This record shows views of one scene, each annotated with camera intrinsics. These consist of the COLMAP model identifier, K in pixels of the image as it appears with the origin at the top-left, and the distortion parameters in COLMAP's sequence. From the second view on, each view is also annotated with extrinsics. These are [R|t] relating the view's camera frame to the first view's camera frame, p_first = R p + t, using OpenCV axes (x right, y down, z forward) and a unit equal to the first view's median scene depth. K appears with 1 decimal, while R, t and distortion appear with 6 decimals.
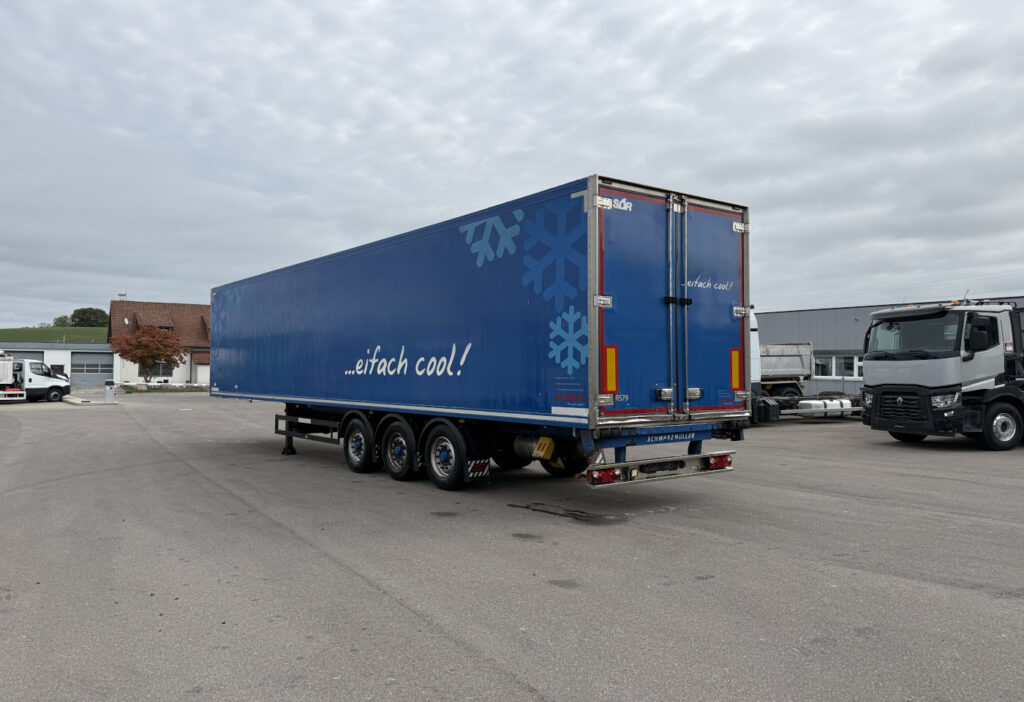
lens RADIAL K [[755.3, 0, 558.2], [0, 755.3, 362.4], [0, 0, 1]] dist [0.008704, -0.017488]
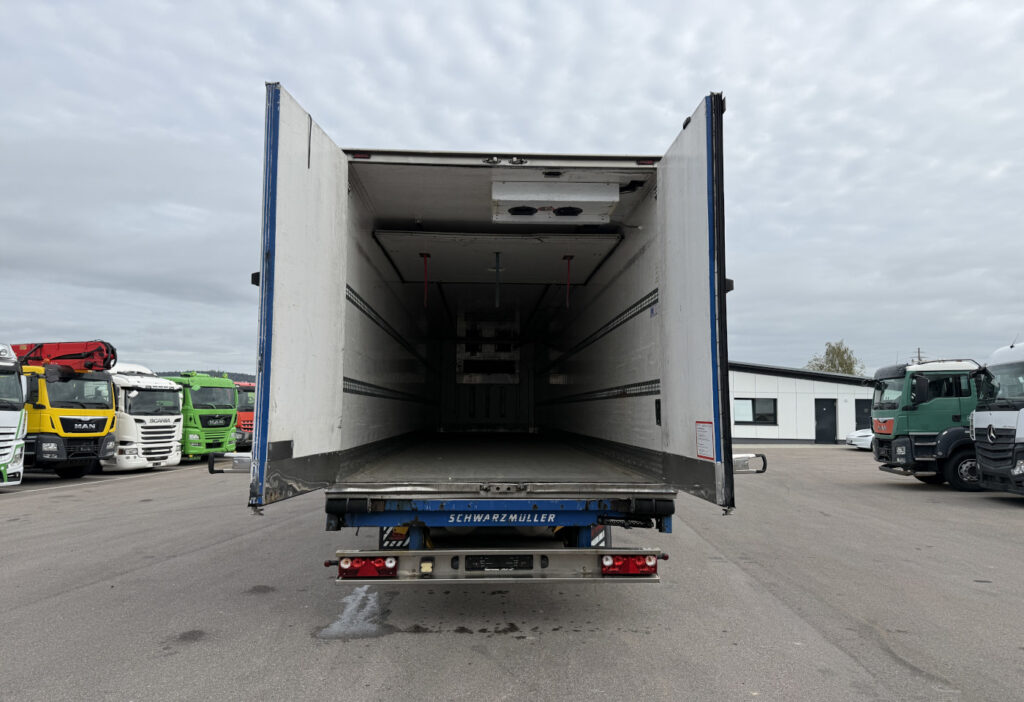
lens RADIAL K [[755.3, 0, 525.5], [0, 755.3, 333.6], [0, 0, 1]] dist [0.008704, -0.017488]
pose [[0.815886, -0.054873, -0.575603, 0.491589], [-0.000891, 0.995366, -0.096154, 0.002101], [0.578212, 0.078963, 0.812057, 0.413597]]
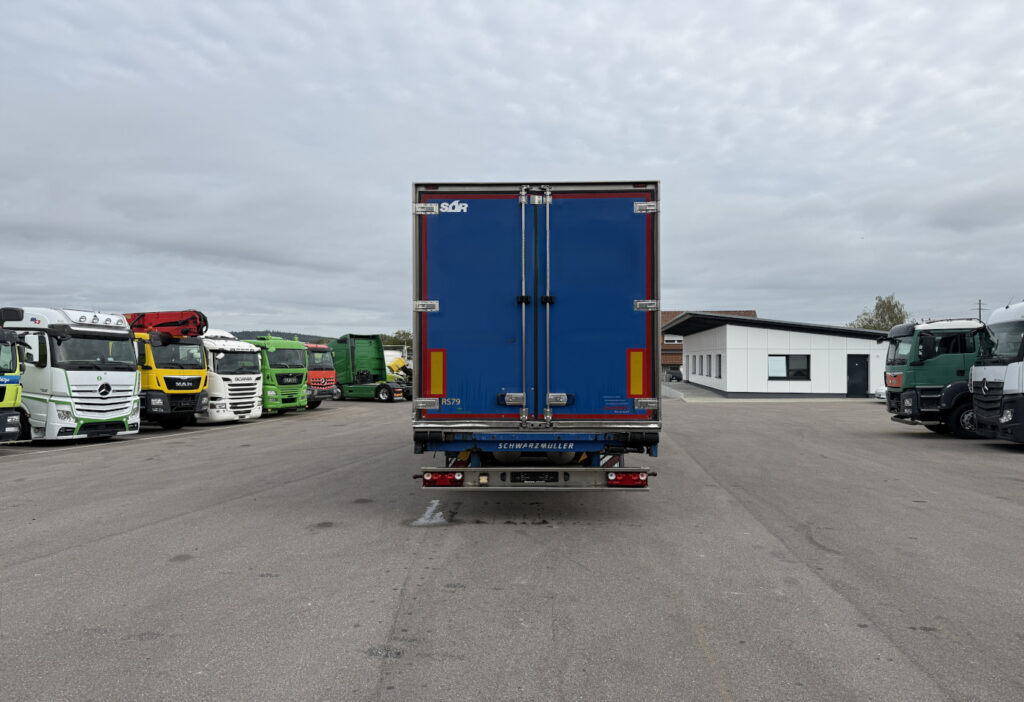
lens RADIAL K [[755.3, 0, 517.1], [0, 755.3, 349.5], [0, 0, 1]] dist [0.008704, -0.017488]
pose [[0.771530, -0.016759, -0.635973, 0.643363], [0.006313, 0.999805, -0.018687, -0.002019], [0.636162, 0.010403, 0.771485, 0.237774]]
